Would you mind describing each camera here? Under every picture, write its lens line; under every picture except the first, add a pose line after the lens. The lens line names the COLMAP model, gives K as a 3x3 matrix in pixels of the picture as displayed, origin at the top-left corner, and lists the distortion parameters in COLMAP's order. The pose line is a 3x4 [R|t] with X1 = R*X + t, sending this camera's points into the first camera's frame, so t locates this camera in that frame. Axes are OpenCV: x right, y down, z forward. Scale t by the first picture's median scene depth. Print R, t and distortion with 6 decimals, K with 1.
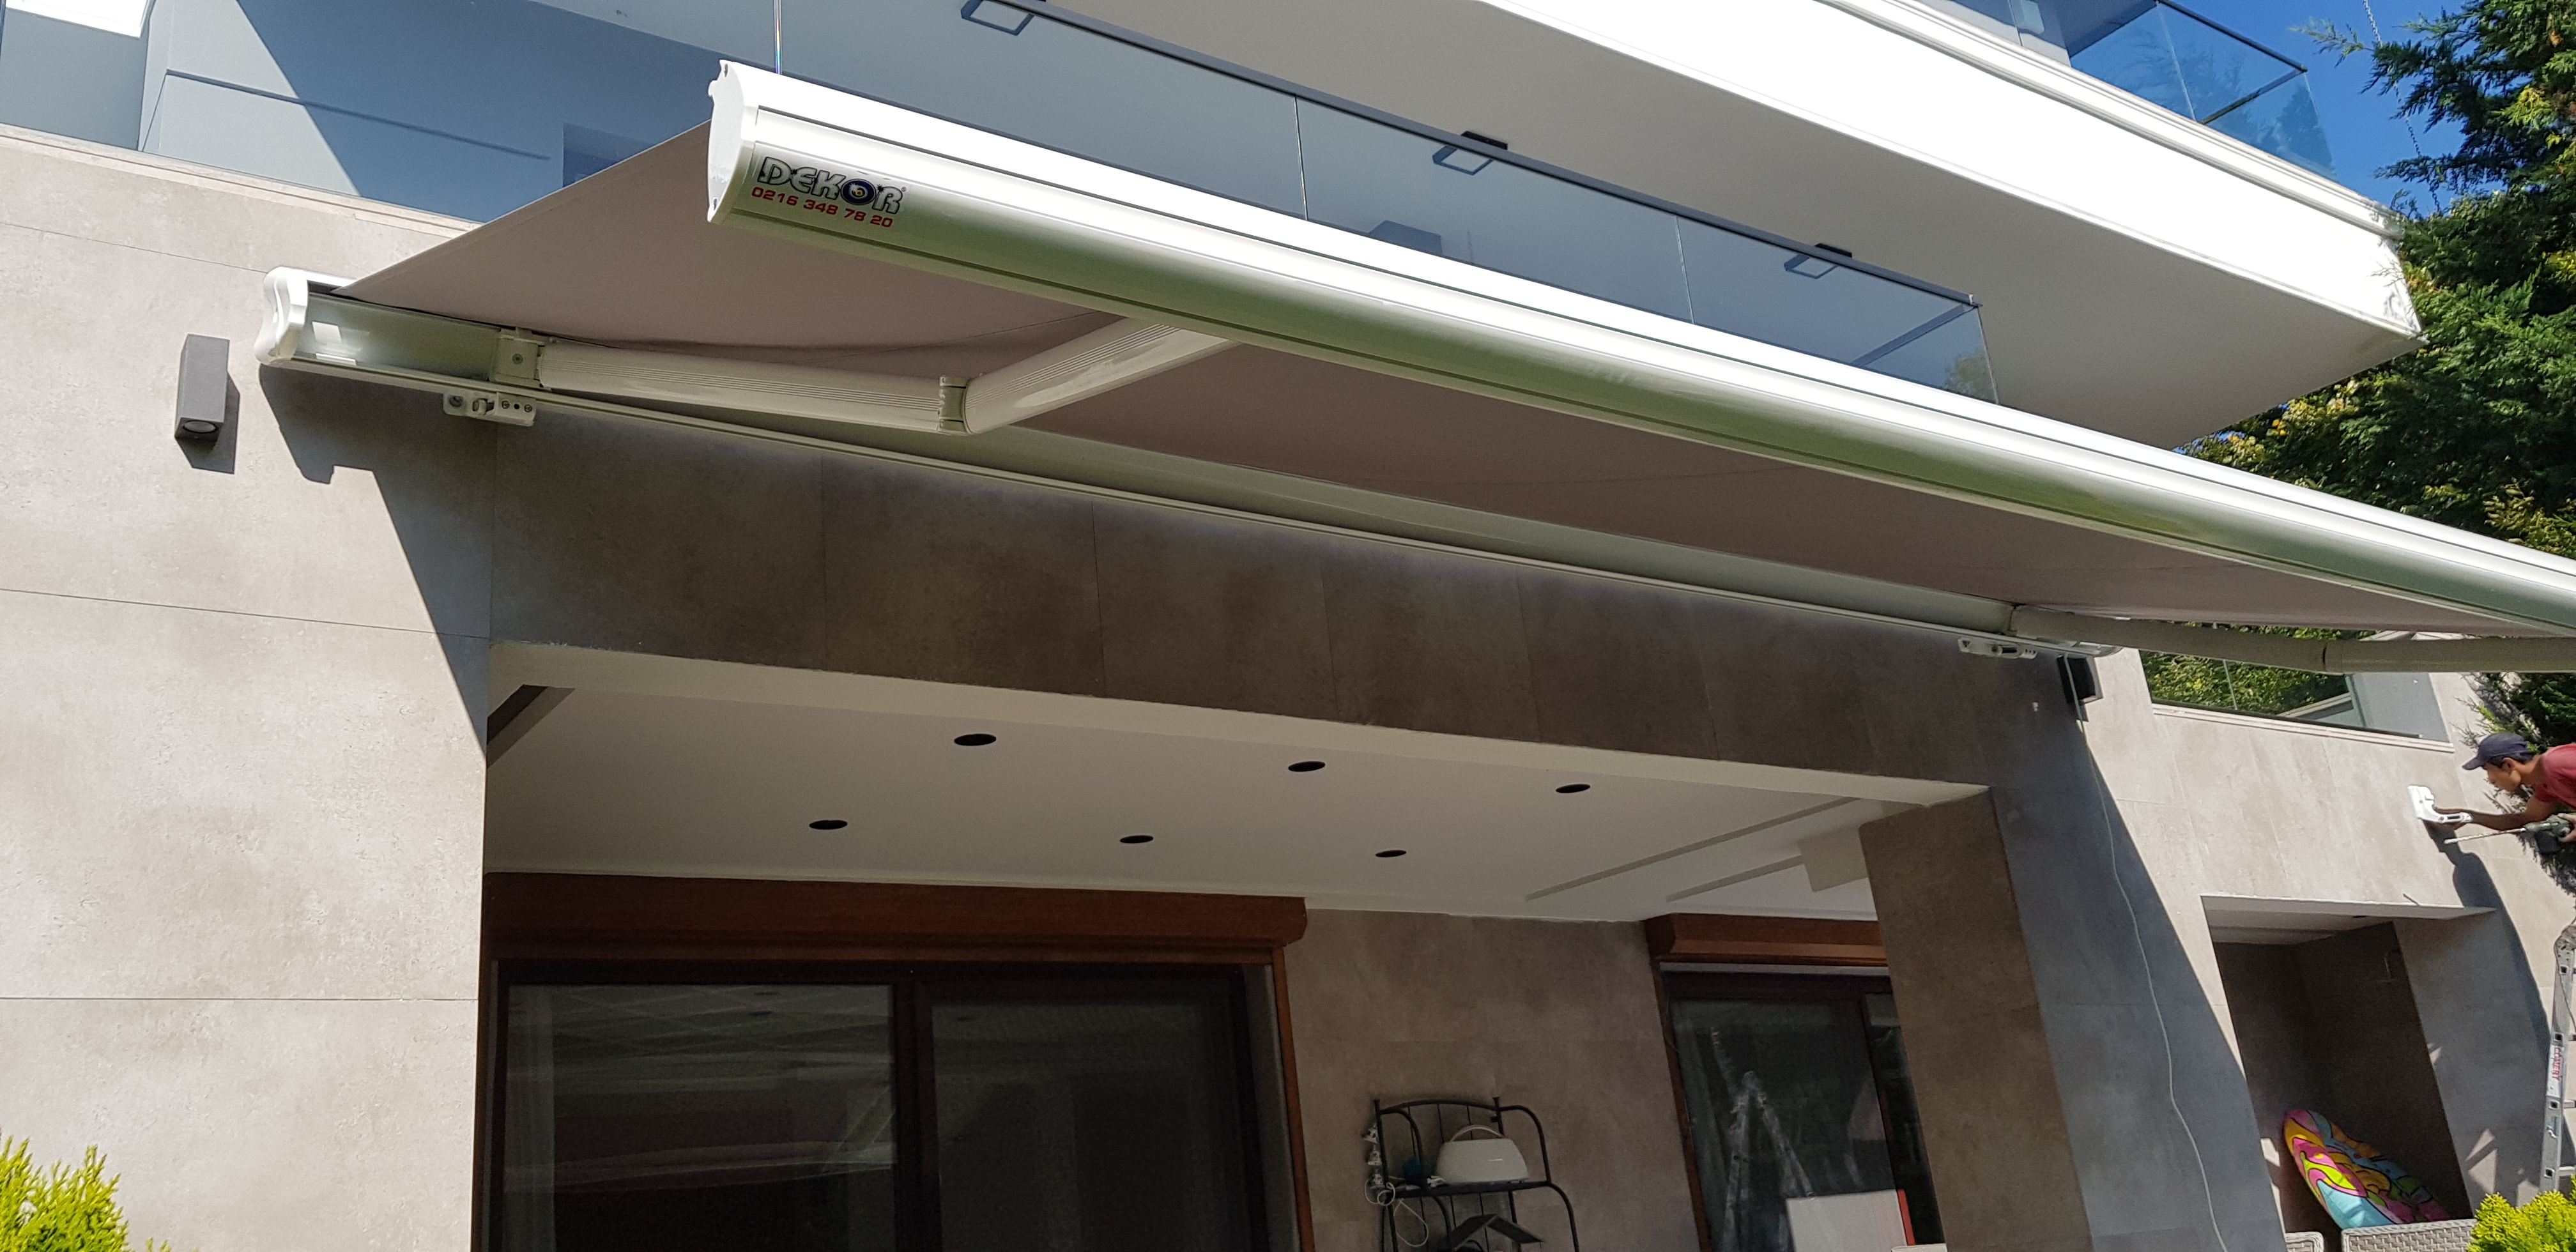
lens RADIAL K [[1970.5, 0, 1286.1], [0, 1970.5, 561.2], [0, 0, 1]] dist [-0.008934, 0.062753]
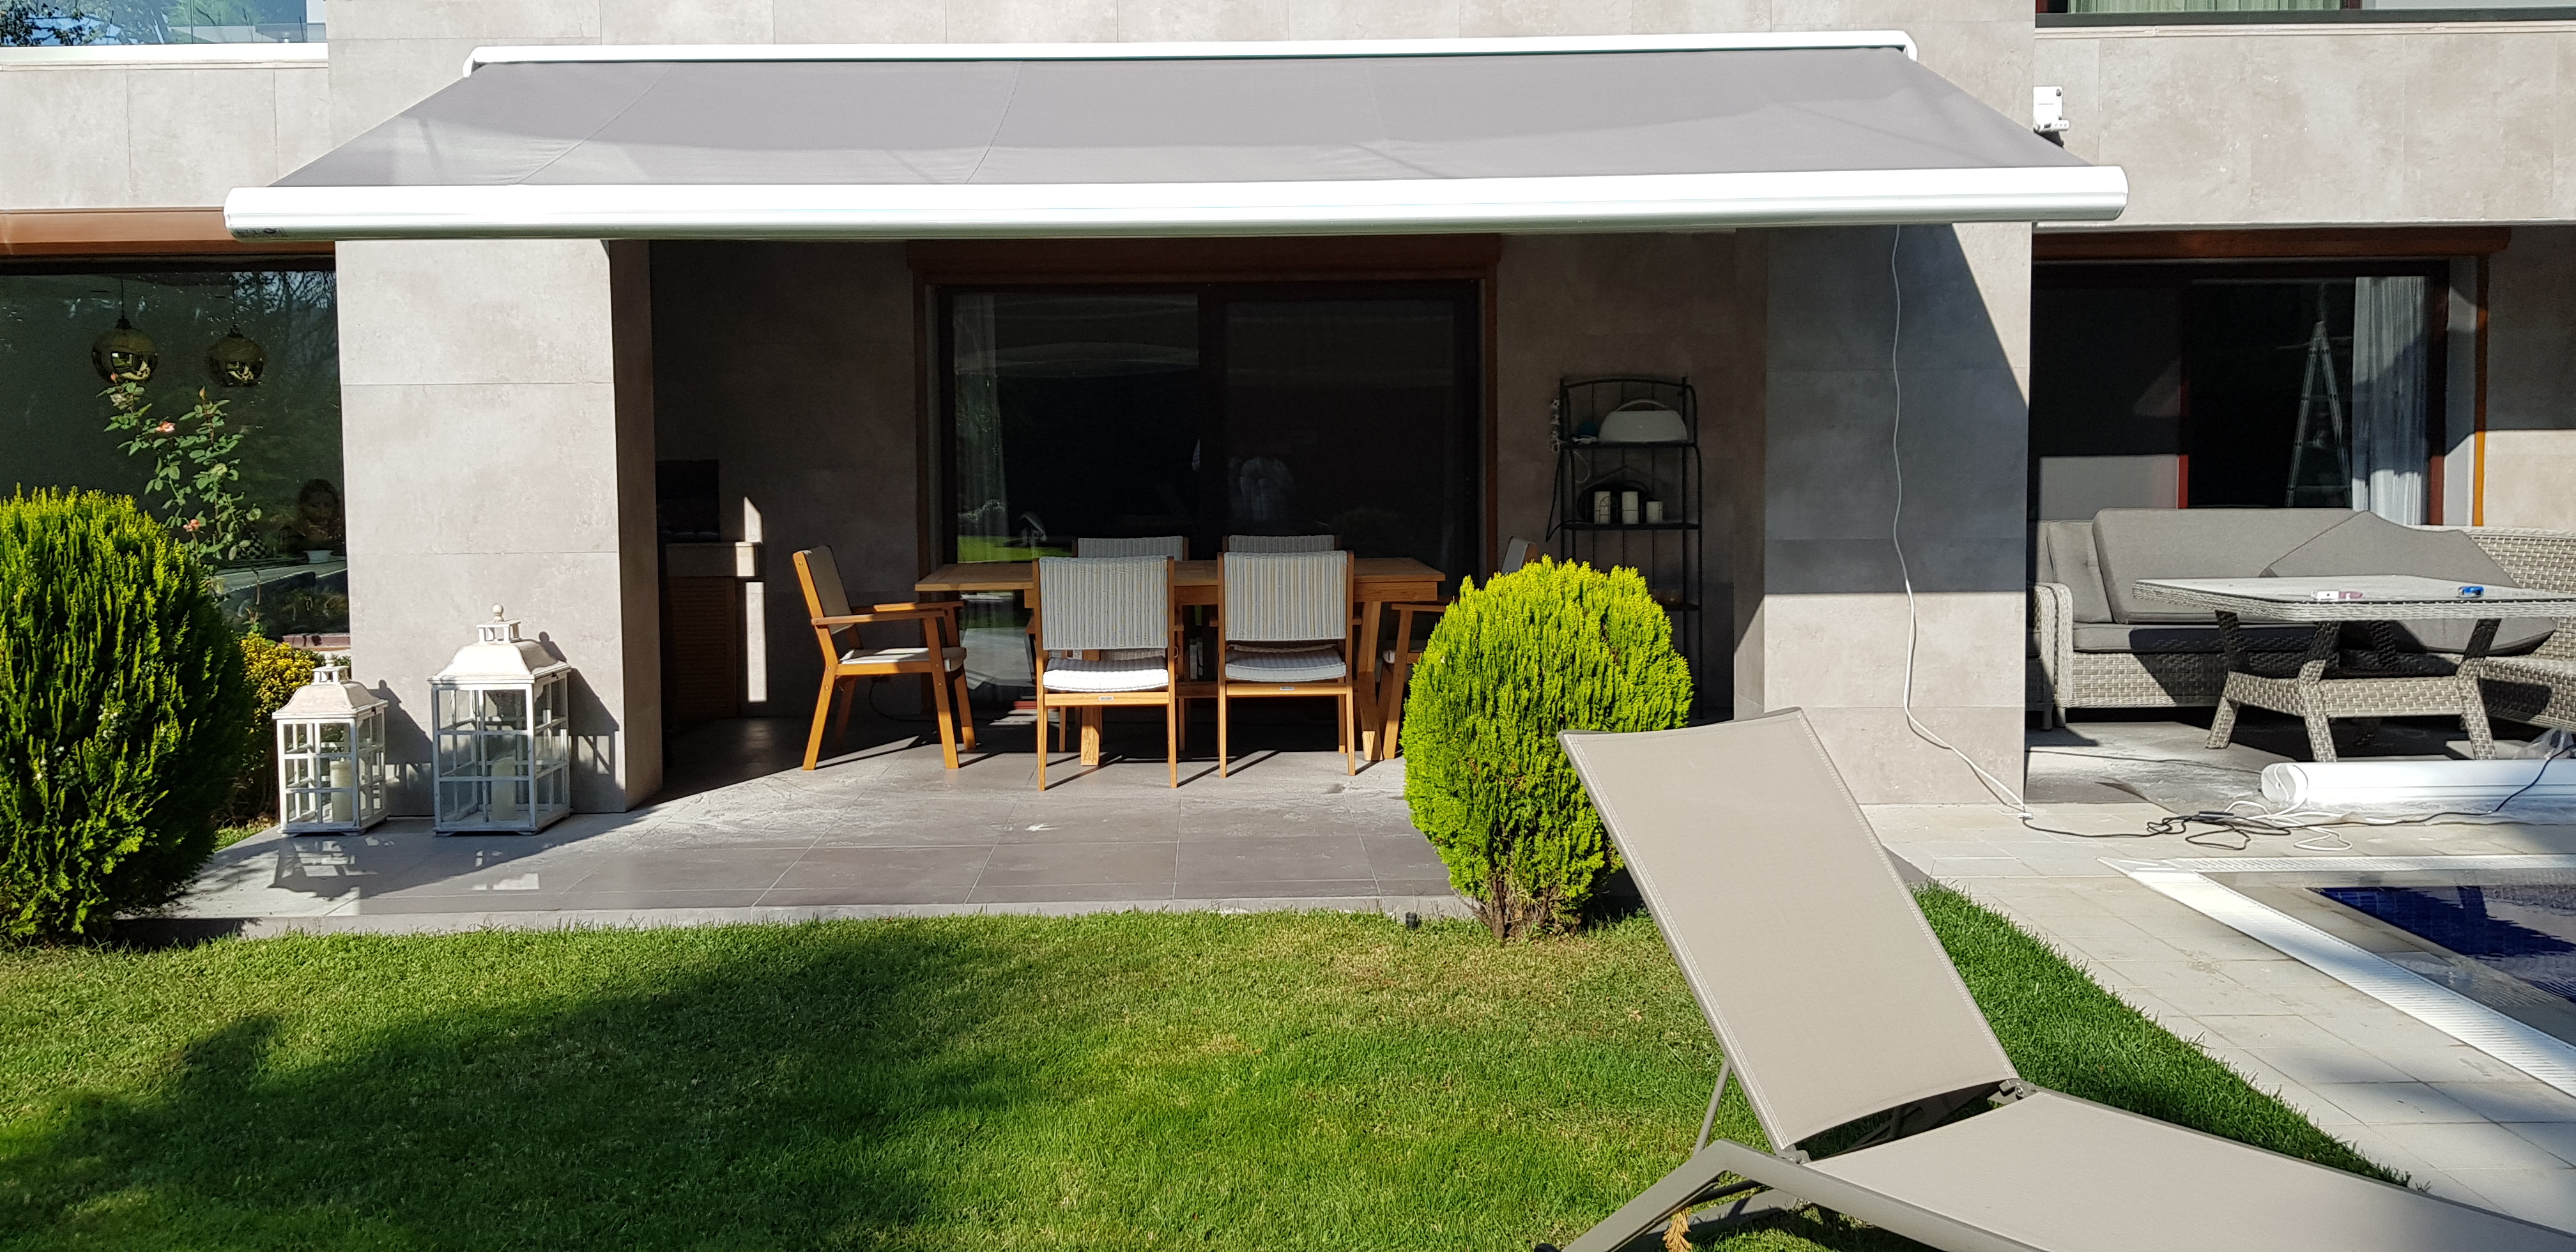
lens RADIAL K [[1849.4, 0, 1234.7], [0, 1849.4, 537.7], [0, 0, 1]] dist [0.039297, -0.002418]
pose [[0.836888, 0.105793, -0.537054, 0.561347], [0.126718, 0.917046, 0.378111, -0.136841], [0.532505, -0.384491, 0.754059, -0.118656]]
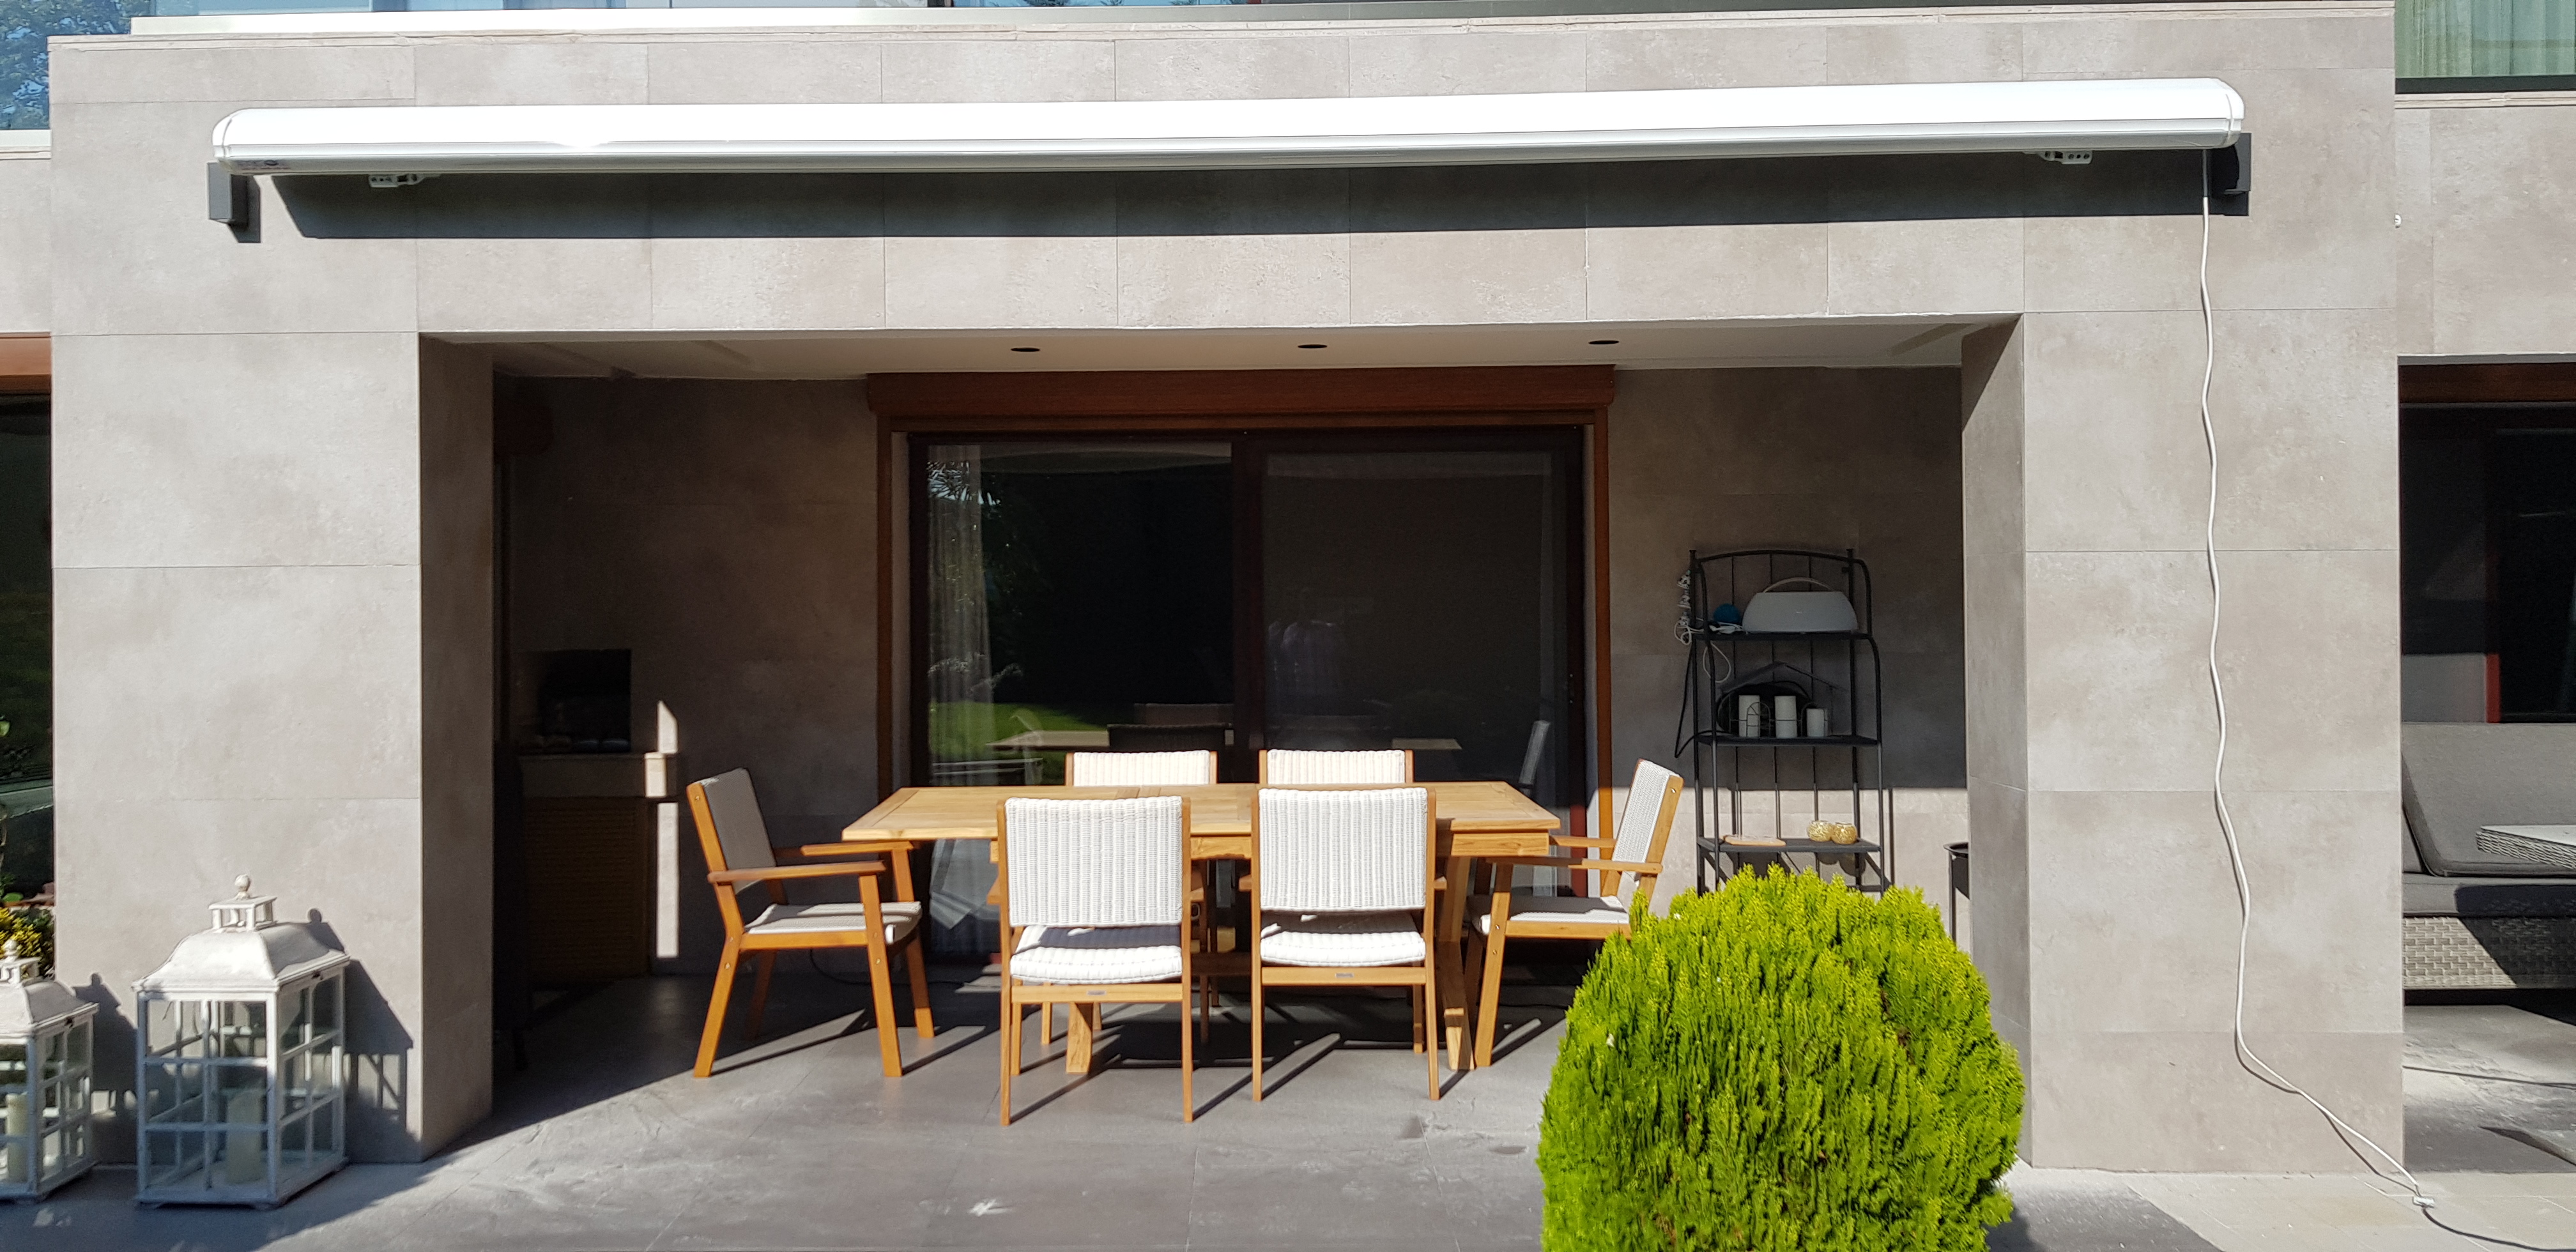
lens RADIAL K [[1921.4, 0, 1201.4], [0, 1921.4, 573.2], [0, 0, 1]] dist [-0.006397, -0.002658]
pose [[0.813653, 0.074396, -0.576572, 0.433984], [0.136618, 0.939534, 0.314024, -0.076045], [0.565071, -0.334277, 0.754291, 0.071393]]
